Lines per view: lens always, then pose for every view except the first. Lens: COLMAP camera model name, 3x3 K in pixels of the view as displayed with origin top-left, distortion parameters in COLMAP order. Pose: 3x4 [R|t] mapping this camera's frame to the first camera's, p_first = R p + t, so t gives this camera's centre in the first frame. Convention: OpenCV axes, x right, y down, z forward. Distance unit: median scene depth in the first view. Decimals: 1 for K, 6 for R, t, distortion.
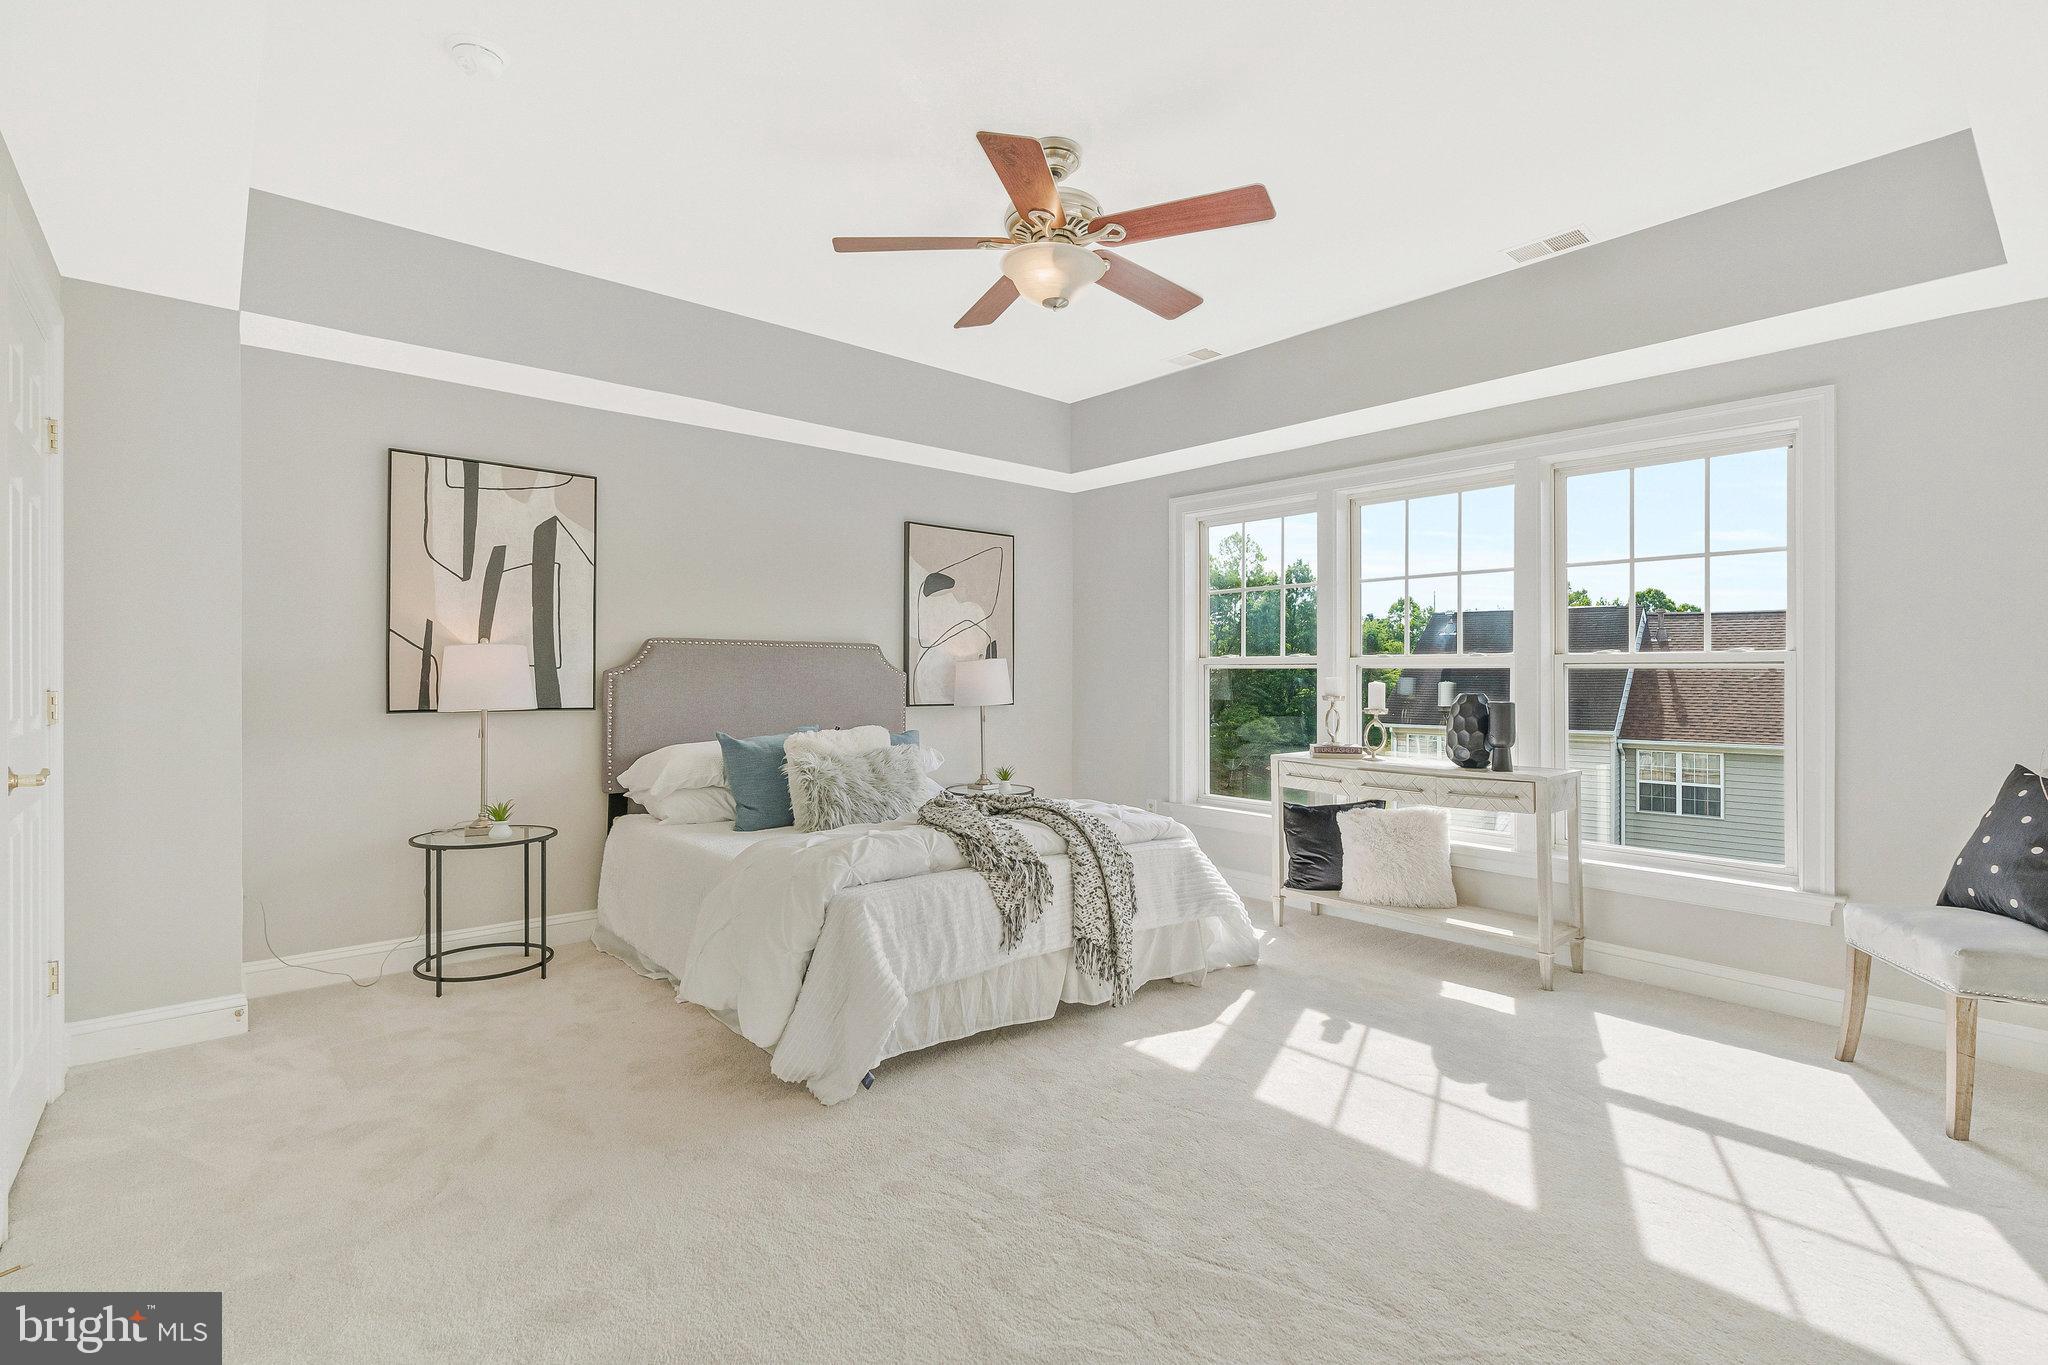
lens RADIAL K [[959.7, 0, 1016.9], [0, 959.7, 672.3], [0, 0, 1]] dist [-0.003596, 0.000181]
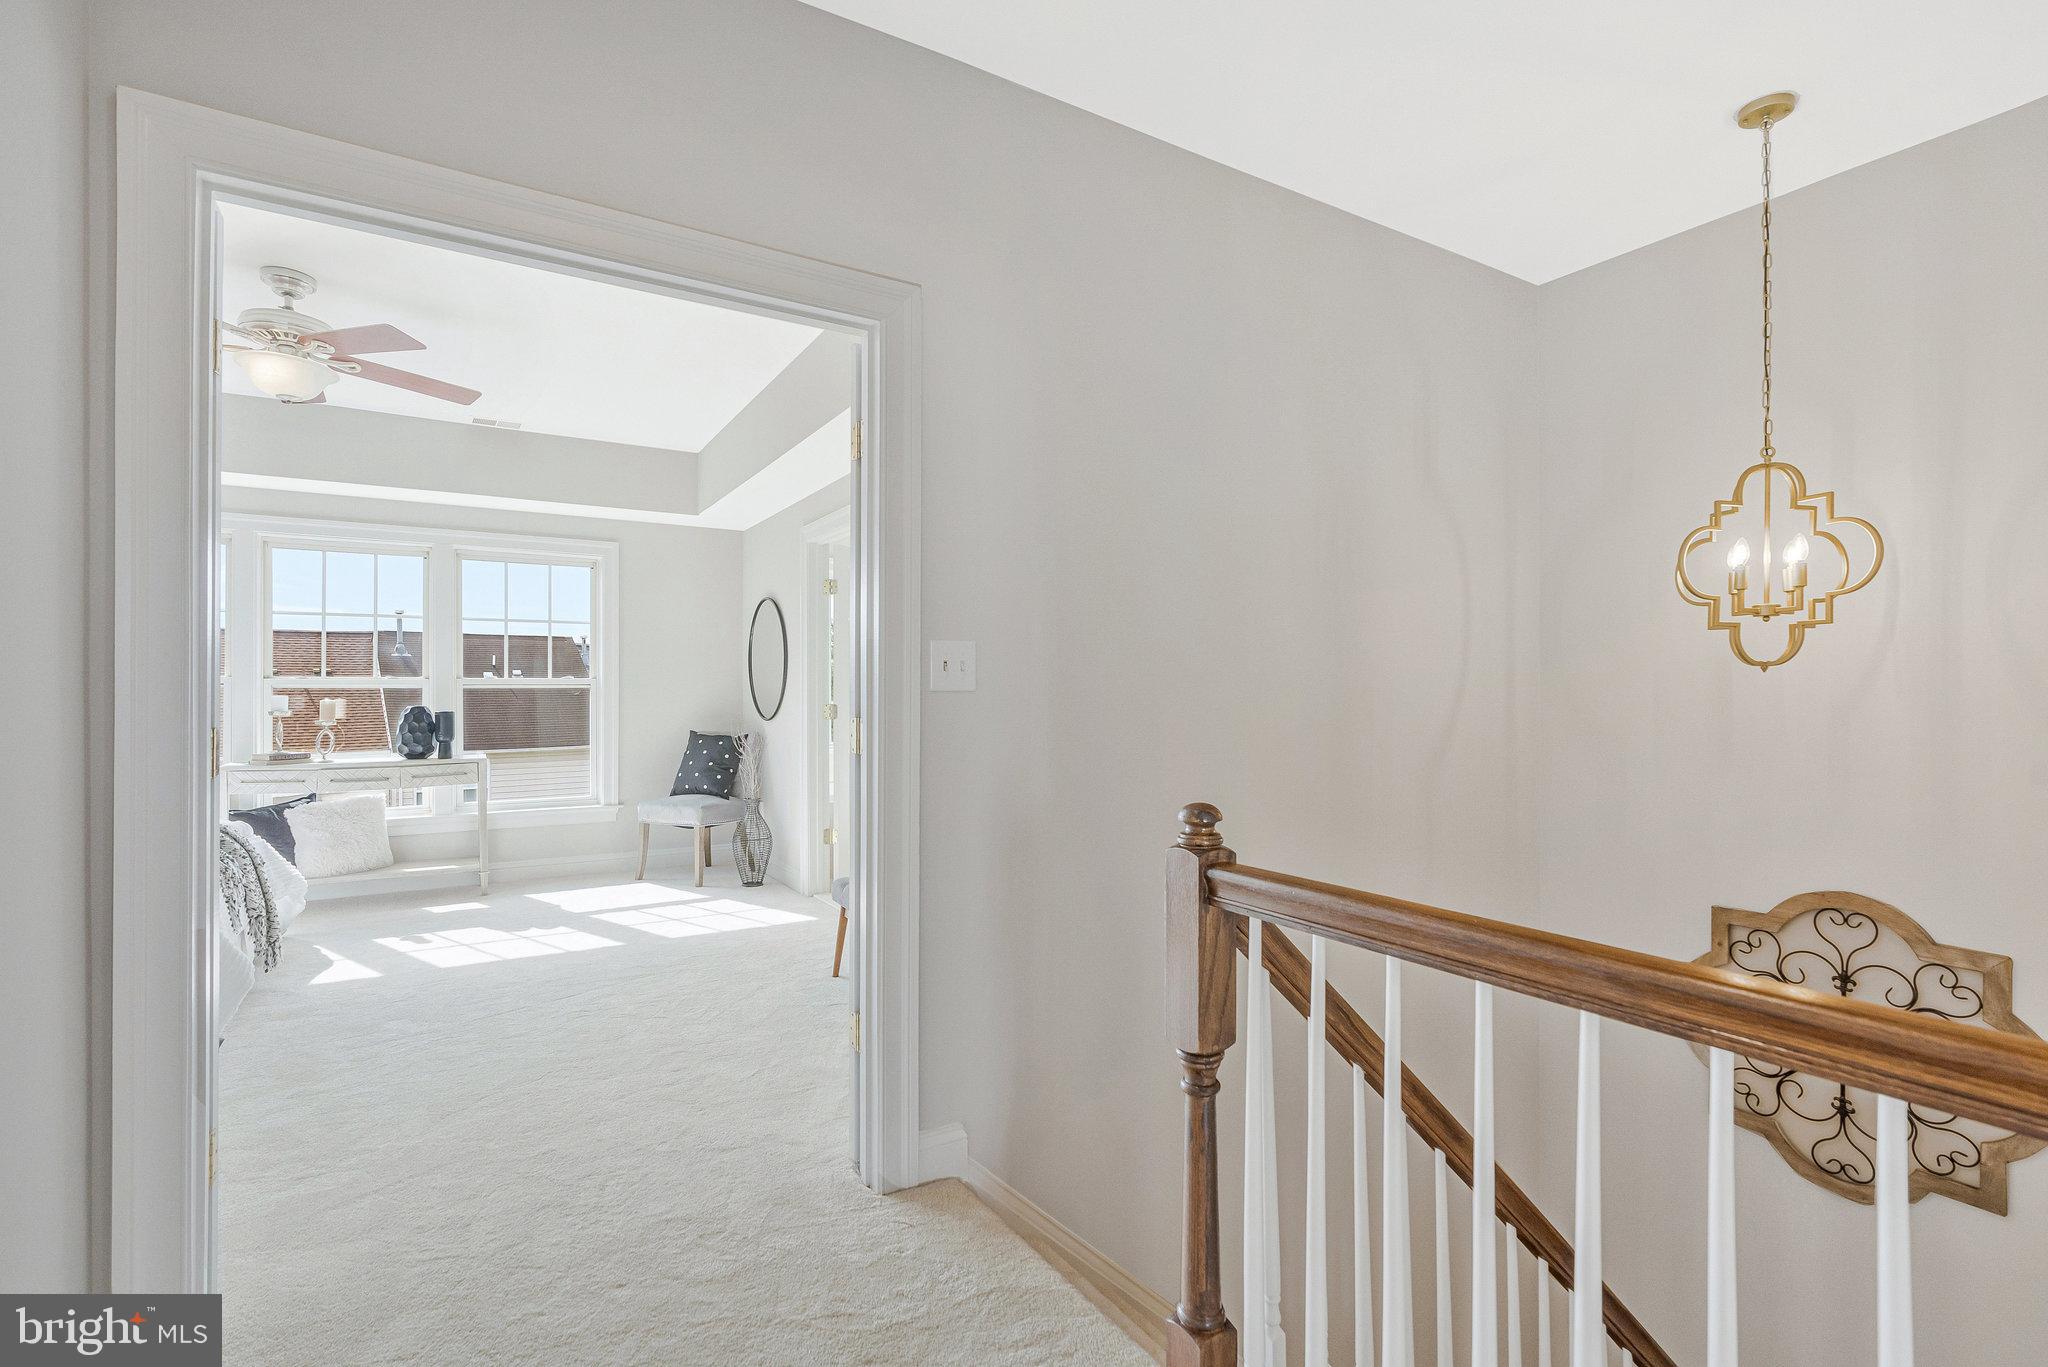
lens RADIAL K [[944.0, 0, 1021.7], [0, 944.0, 679.1], [0, 0, 1]] dist [-0.005206, -0.000569]
pose [[0.152128, 0.012340, 0.988284, -0.792418], [0.005258, 0.999898, -0.013295, 0.006887], [-0.988347, 0.007219, 0.152047, -0.089949]]
